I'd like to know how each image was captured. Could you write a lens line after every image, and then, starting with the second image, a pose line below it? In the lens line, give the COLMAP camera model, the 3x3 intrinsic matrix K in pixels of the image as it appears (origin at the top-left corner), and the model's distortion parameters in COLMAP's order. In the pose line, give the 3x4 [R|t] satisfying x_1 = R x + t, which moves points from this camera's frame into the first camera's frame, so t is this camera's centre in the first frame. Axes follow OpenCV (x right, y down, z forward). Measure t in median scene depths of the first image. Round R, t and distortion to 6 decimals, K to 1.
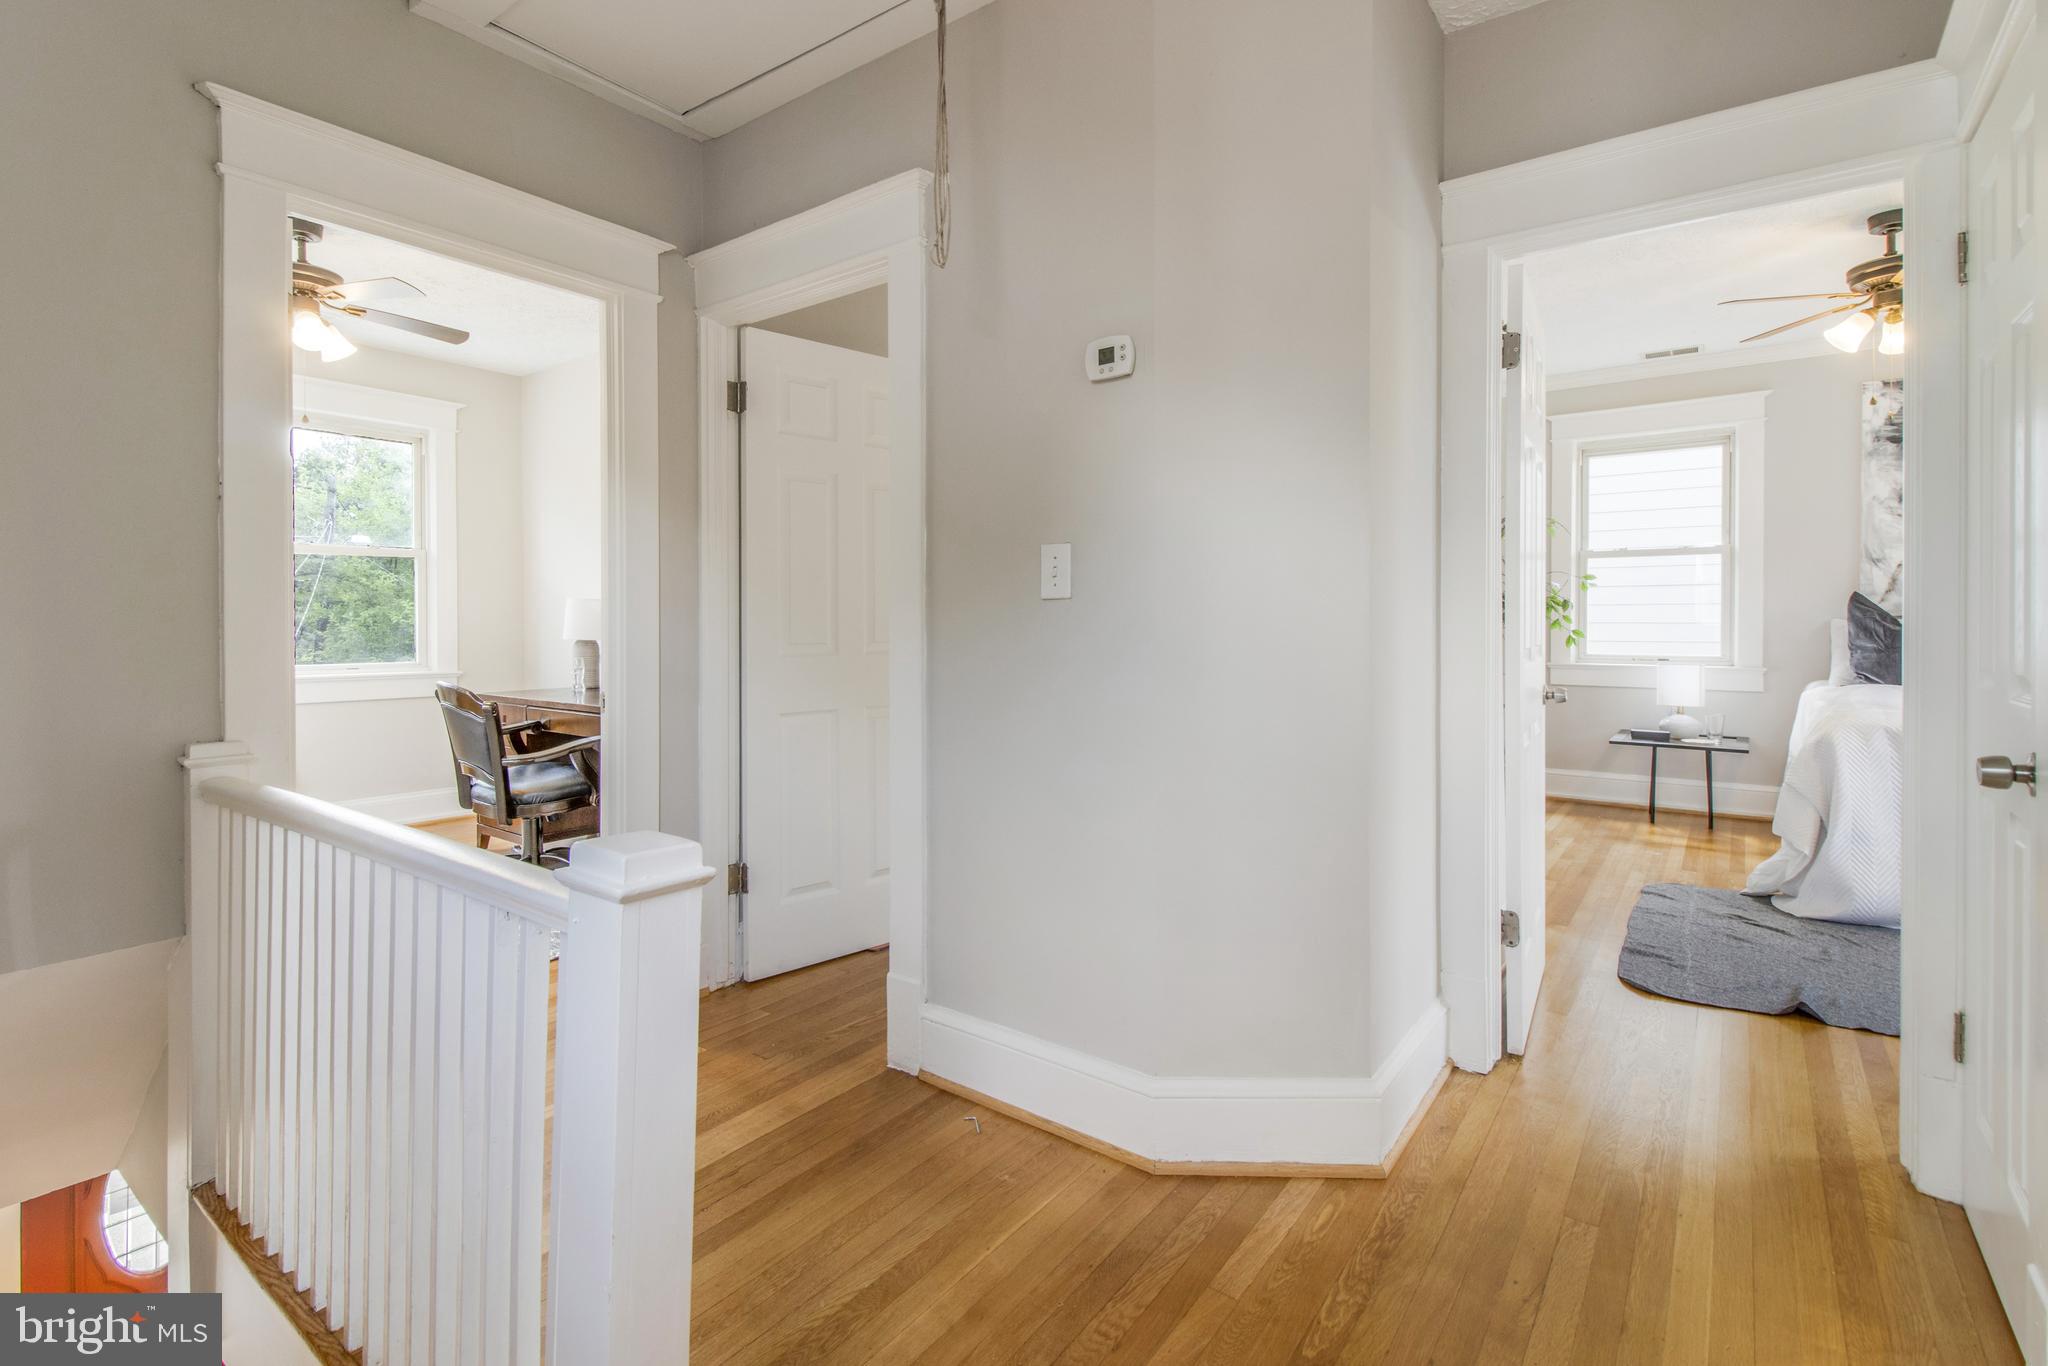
lens RADIAL K [[964.5, 0, 1020.0], [0, 964.5, 629.1], [0, 0, 1]] dist [0.019805, -0.018099]
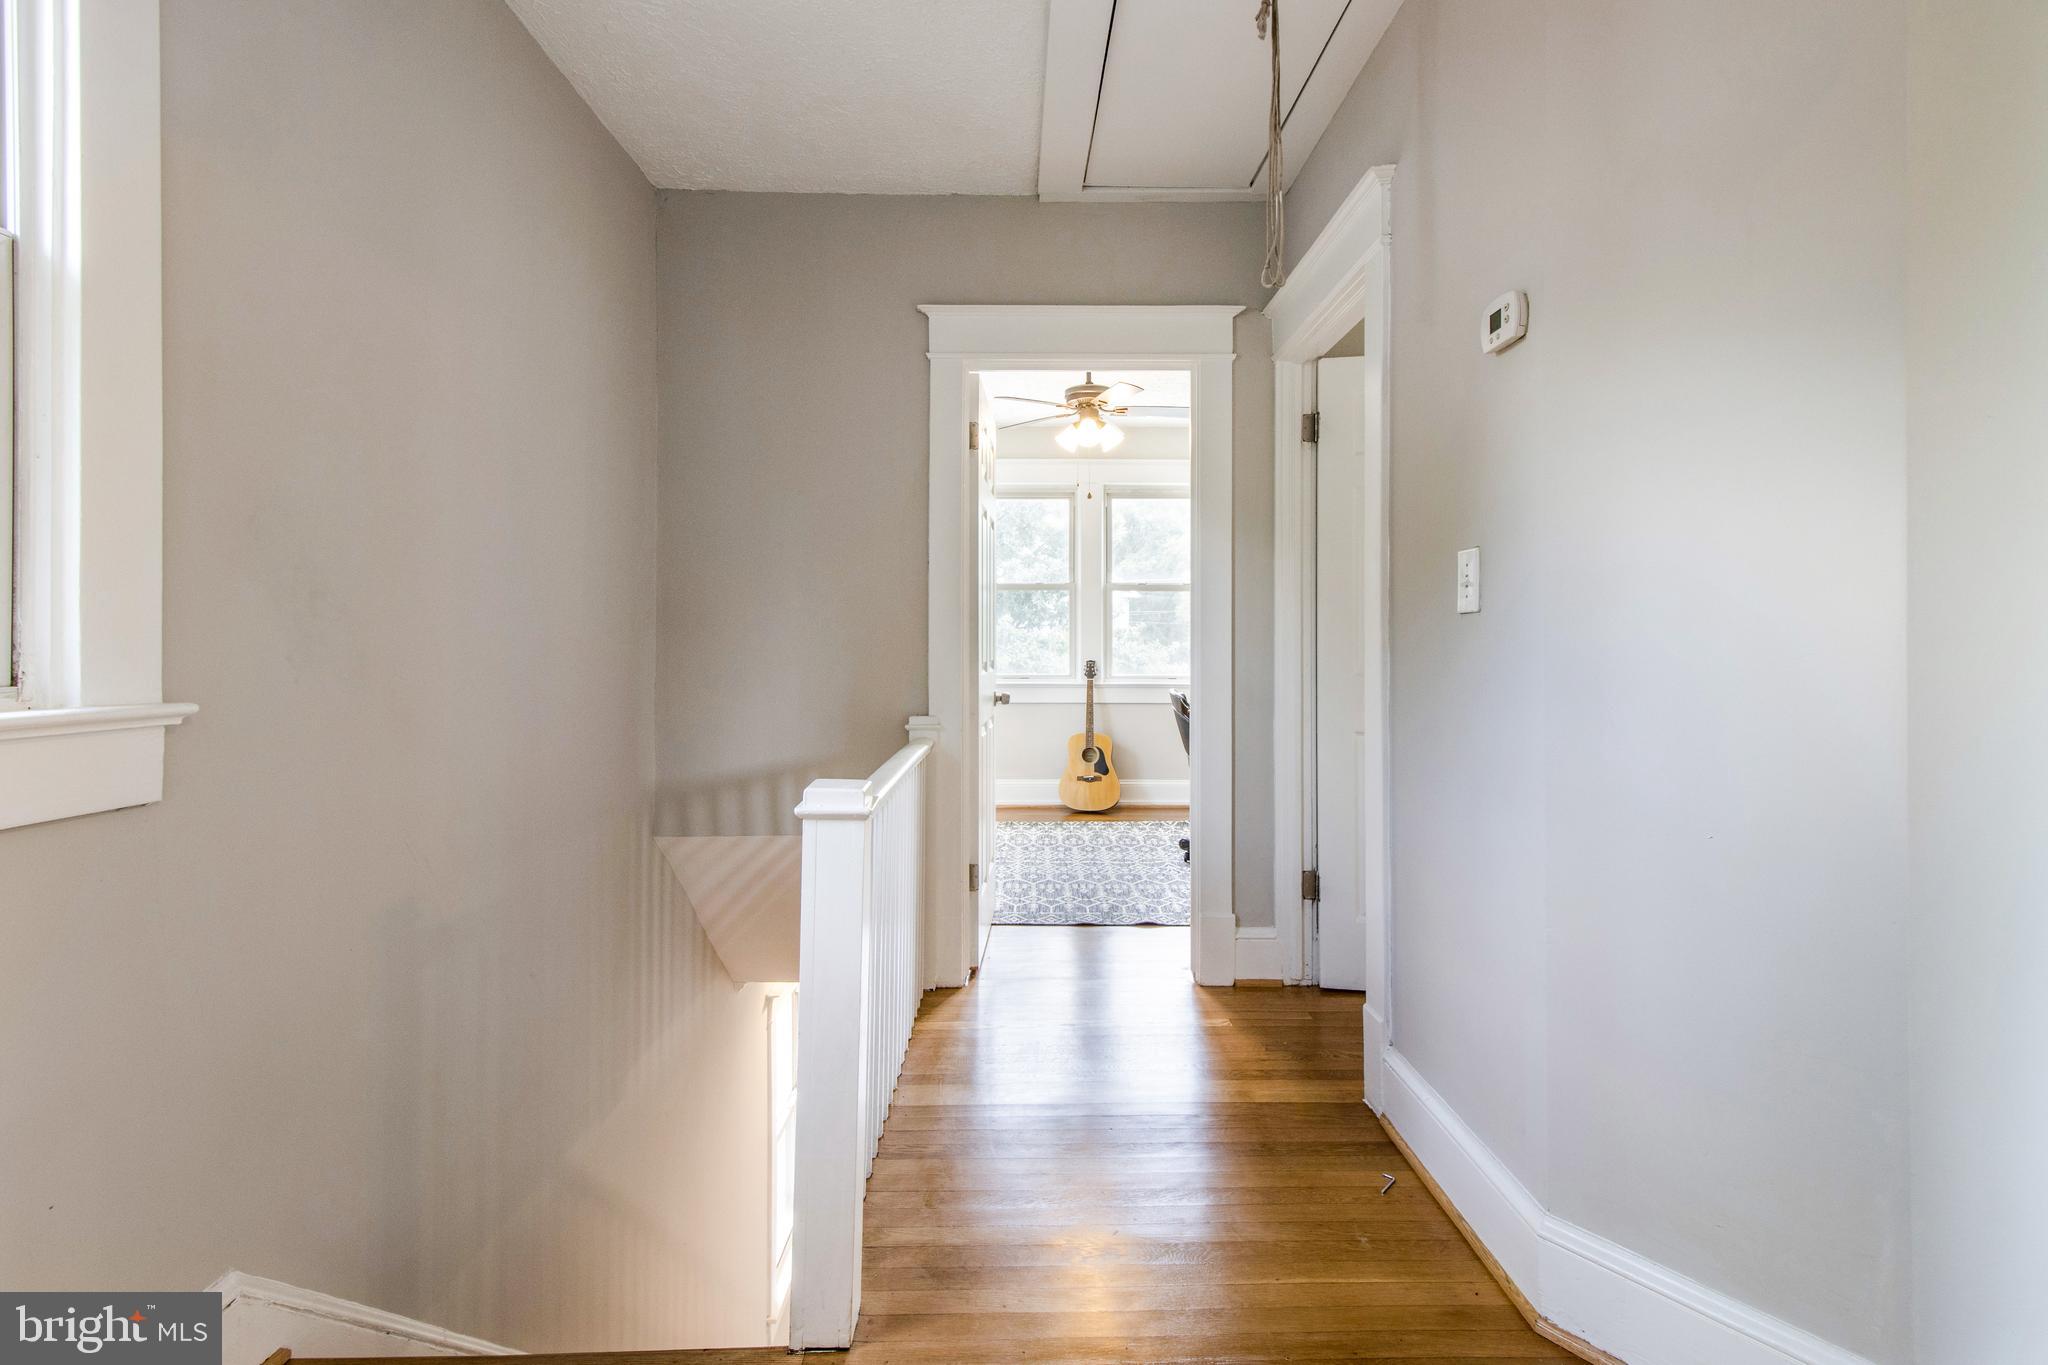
lens RADIAL K [[950.7, 0, 1015.4], [0, 950.7, 641.8], [0, 0, 1]] dist [0.020759, -0.016875]
pose [[0.600673, -0.000629, -0.799495, 0.411624], [-0.007592, 0.999950, -0.006490, 0.002758], [0.799459, 0.009968, 0.600638, 0.142124]]
